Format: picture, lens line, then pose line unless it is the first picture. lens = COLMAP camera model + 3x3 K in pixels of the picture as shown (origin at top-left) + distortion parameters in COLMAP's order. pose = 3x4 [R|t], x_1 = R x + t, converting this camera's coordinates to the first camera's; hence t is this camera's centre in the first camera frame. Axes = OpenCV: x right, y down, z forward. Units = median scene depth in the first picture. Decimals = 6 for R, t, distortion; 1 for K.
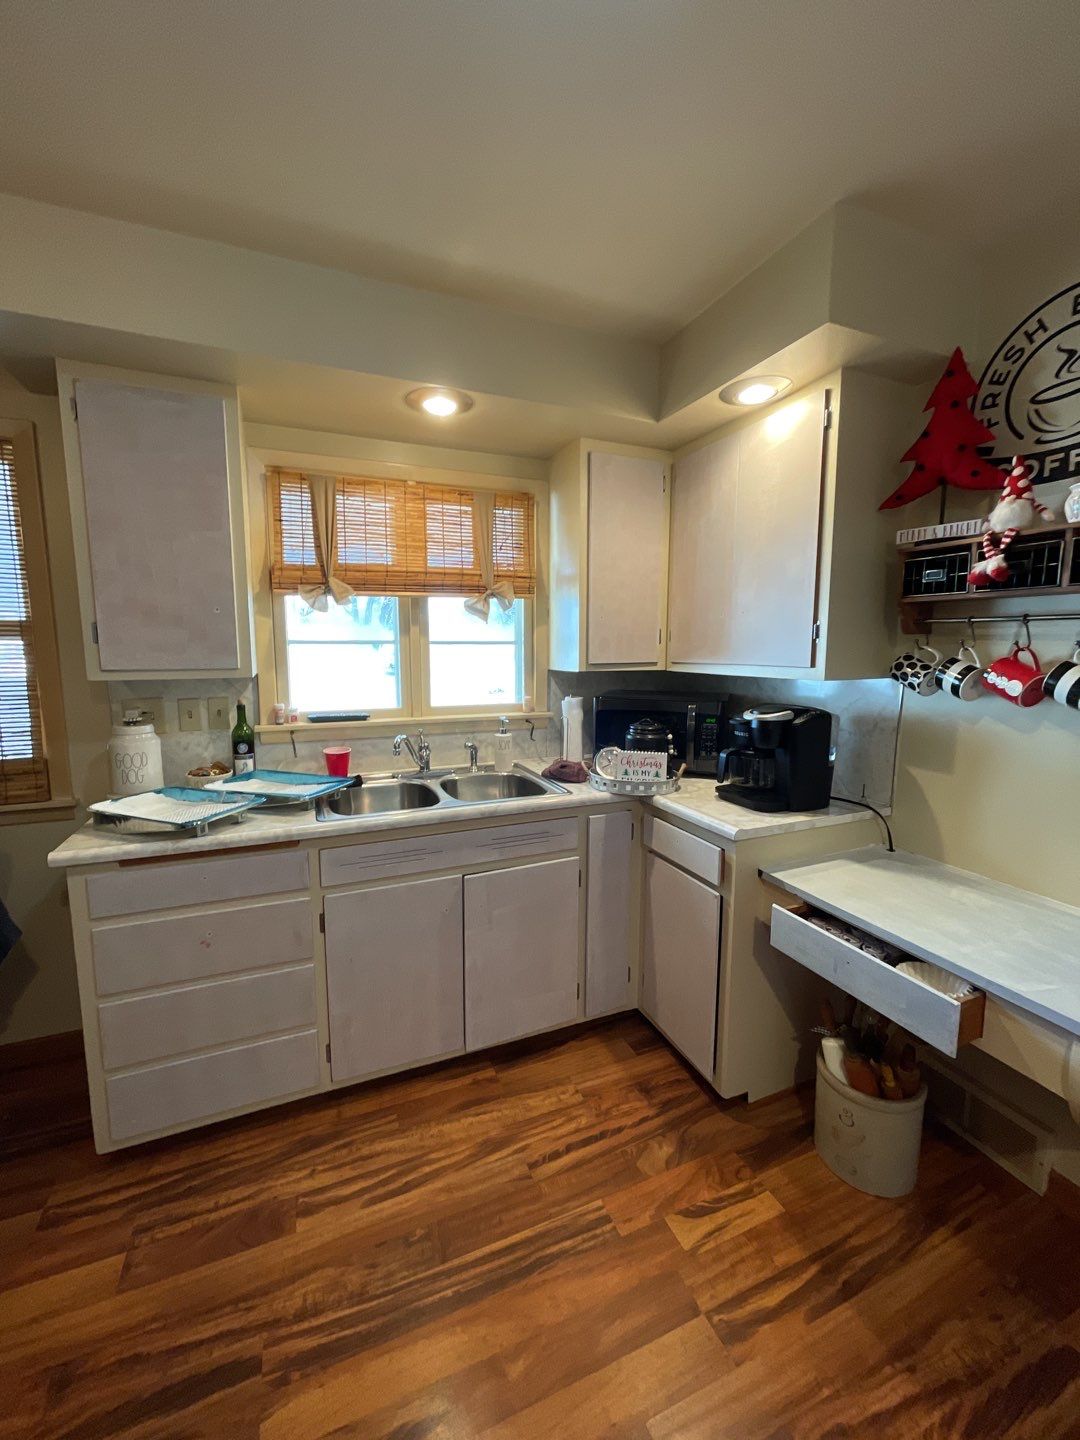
lens RADIAL K [[578.3, 0, 535.9], [0, 578.3, 715.5], [0, 0, 1]] dist [-0.000860, -0.000949]
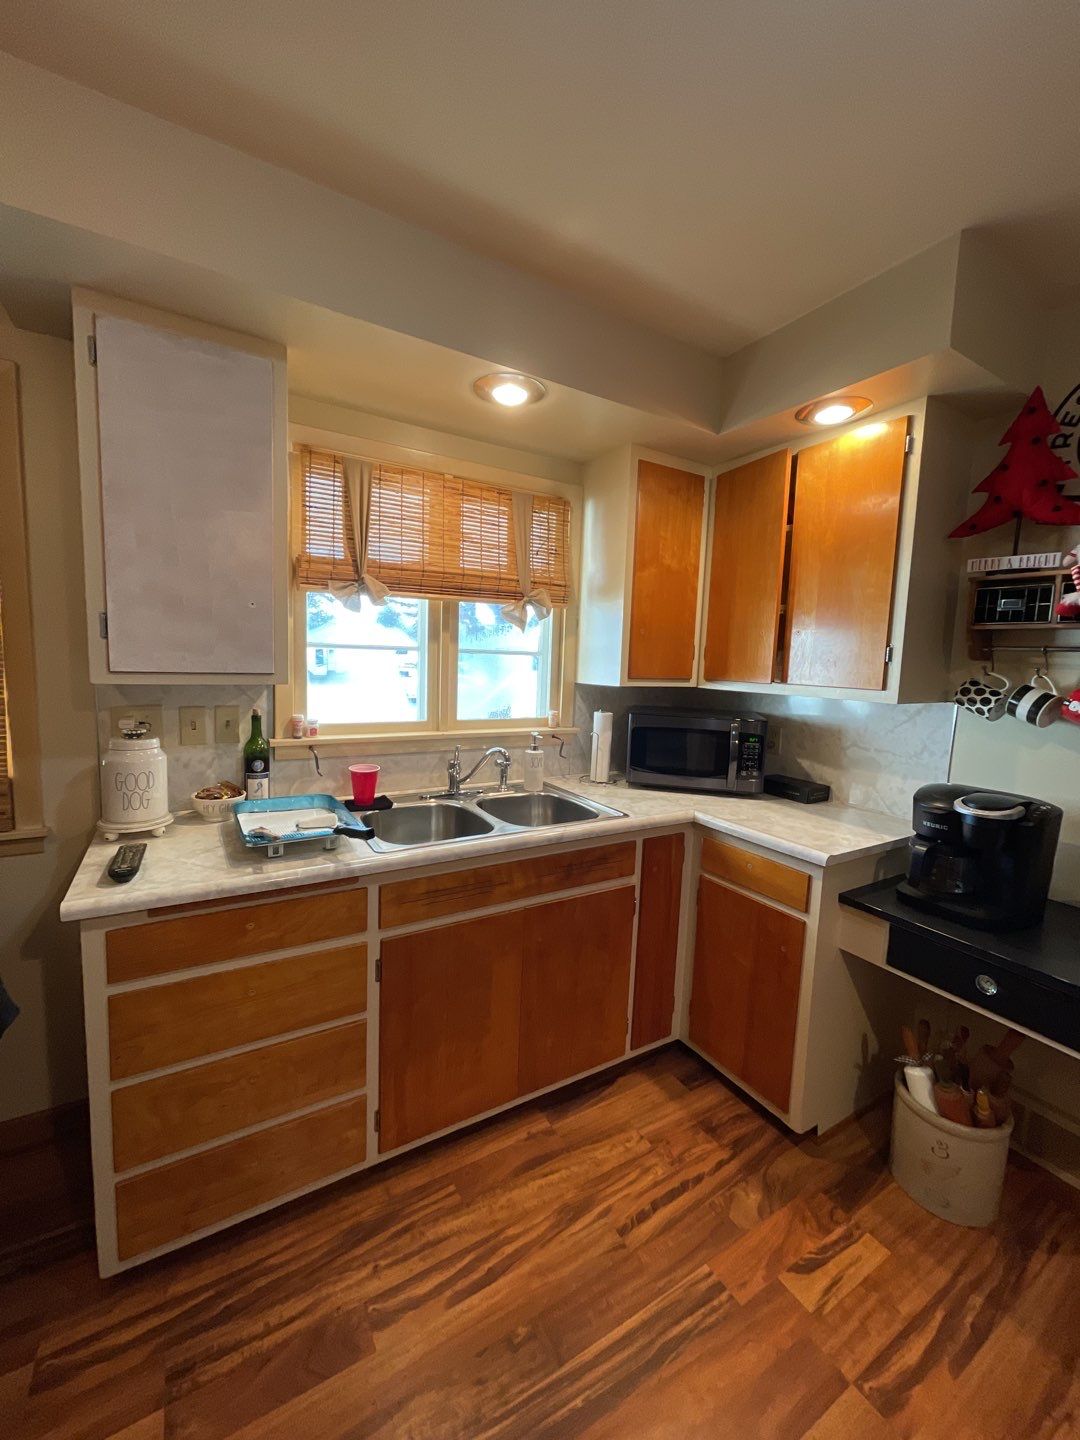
lens RADIAL K [[576.1, 0, 540.9], [0, 576.1, 716.0], [0, 0, 1]] dist [0.009677, -0.006415]
pose [[0.988856, 0.019238, 0.147625, -0.262818], [-0.016977, 0.999719, -0.016557, -0.012269], [-0.147902, 0.013866, 0.988905, 0.101950]]
